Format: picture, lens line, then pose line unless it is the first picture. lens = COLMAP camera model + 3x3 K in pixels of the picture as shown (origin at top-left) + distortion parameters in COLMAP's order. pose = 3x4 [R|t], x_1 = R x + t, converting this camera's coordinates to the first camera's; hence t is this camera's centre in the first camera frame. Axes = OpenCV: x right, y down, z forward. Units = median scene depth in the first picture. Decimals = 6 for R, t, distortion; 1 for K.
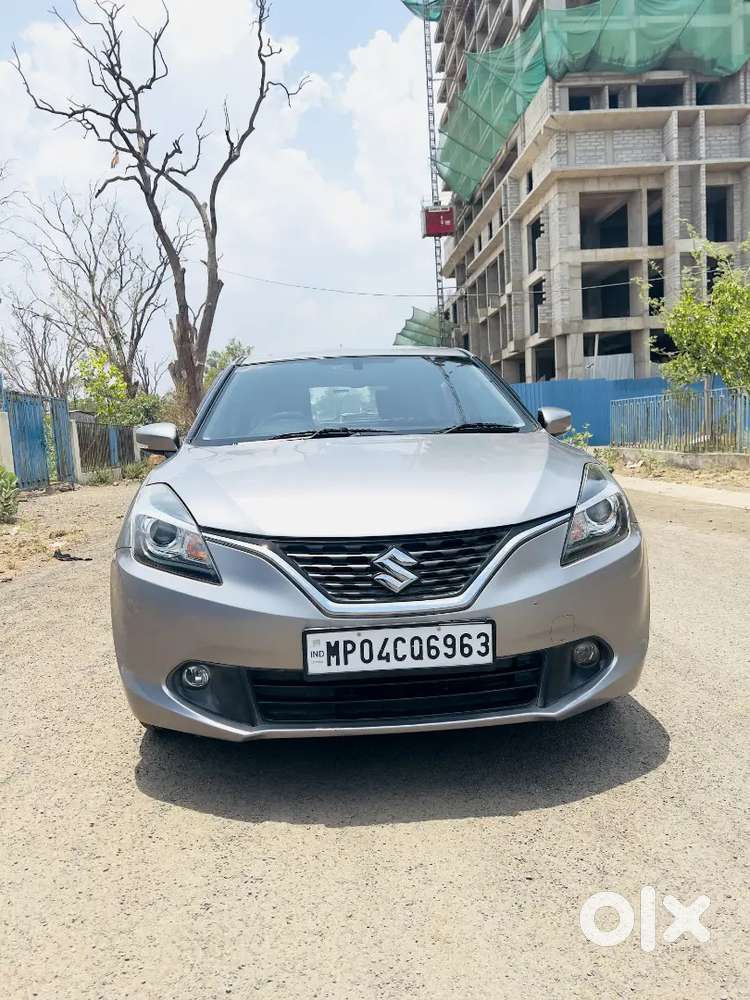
lens RADIAL K [[759.0, 0, 375.0], [0, 759.0, 500.0], [0, 0, 1]] dist [0.062301, -0.067715]
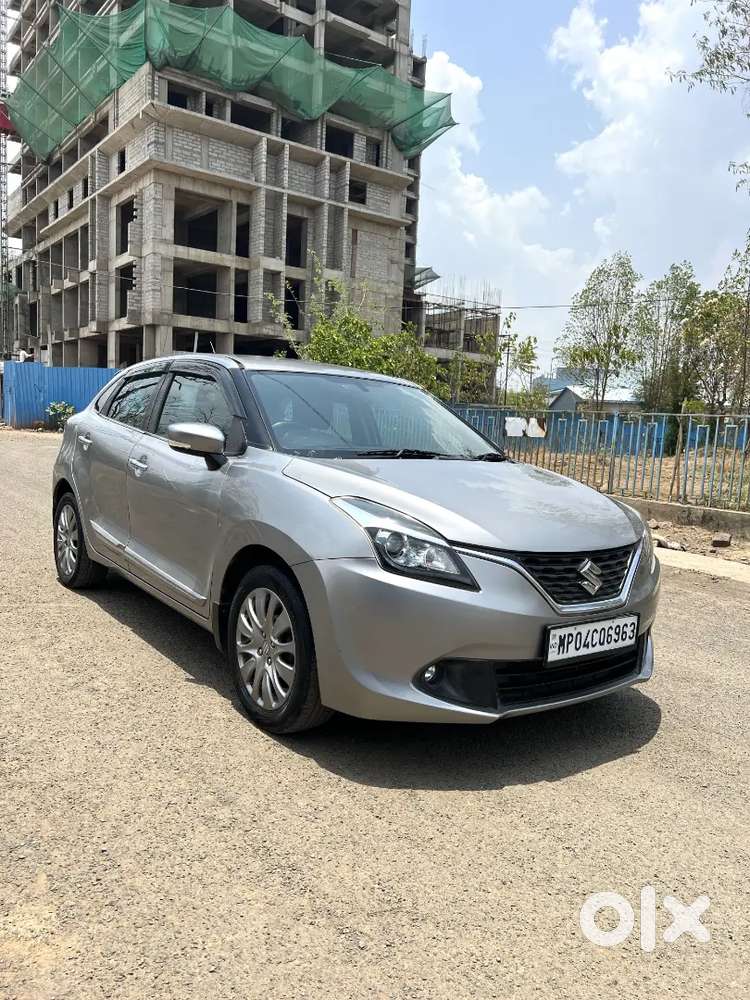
lens RADIAL K [[758.0, 0, 370.0], [0, 758.0, 496.9], [0, 0, 1]] dist [0.054792, -0.063150]
pose [[0.831510, 0.042279, 0.553898, -0.097041], [-0.047956, 0.998840, -0.004250, -0.002118], [-0.553436, -0.023029, 0.832574, 0.012093]]
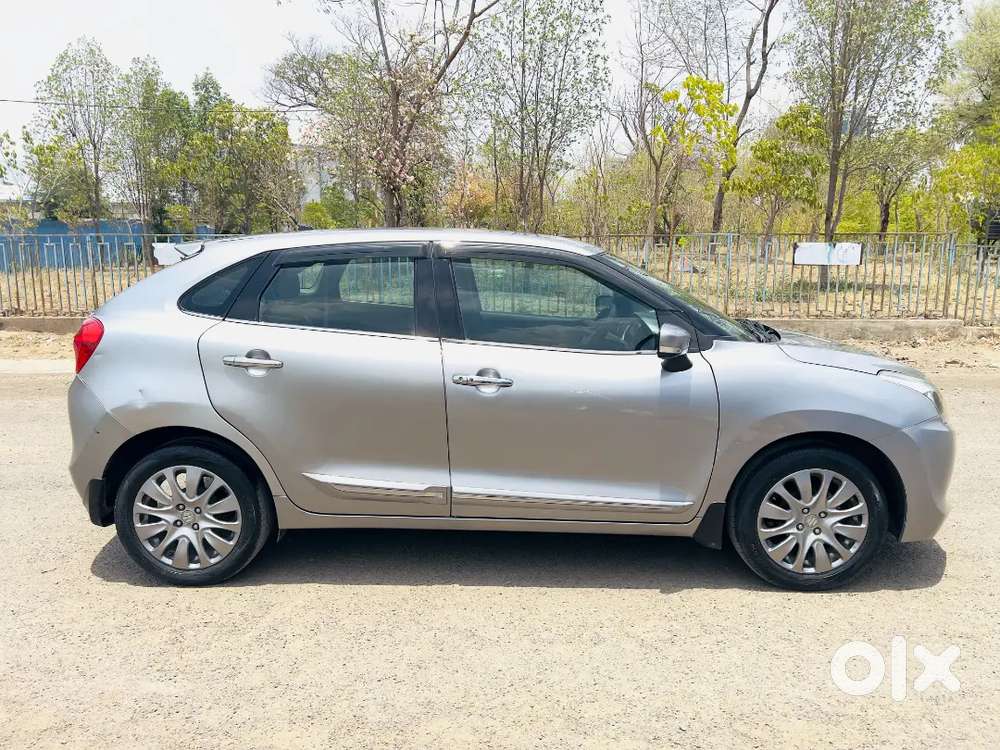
lens RADIAL K [[758.0, 0, 500.0], [0, 758.0, 375.0], [0, 0, 1]] dist [0.054792, -0.063150]
pose [[0.086565, -0.128856, 0.987878, -0.181670], [0.089799, 0.988573, 0.121078, -0.025669], [-0.992191, 0.078229, 0.097146, 0.172342]]
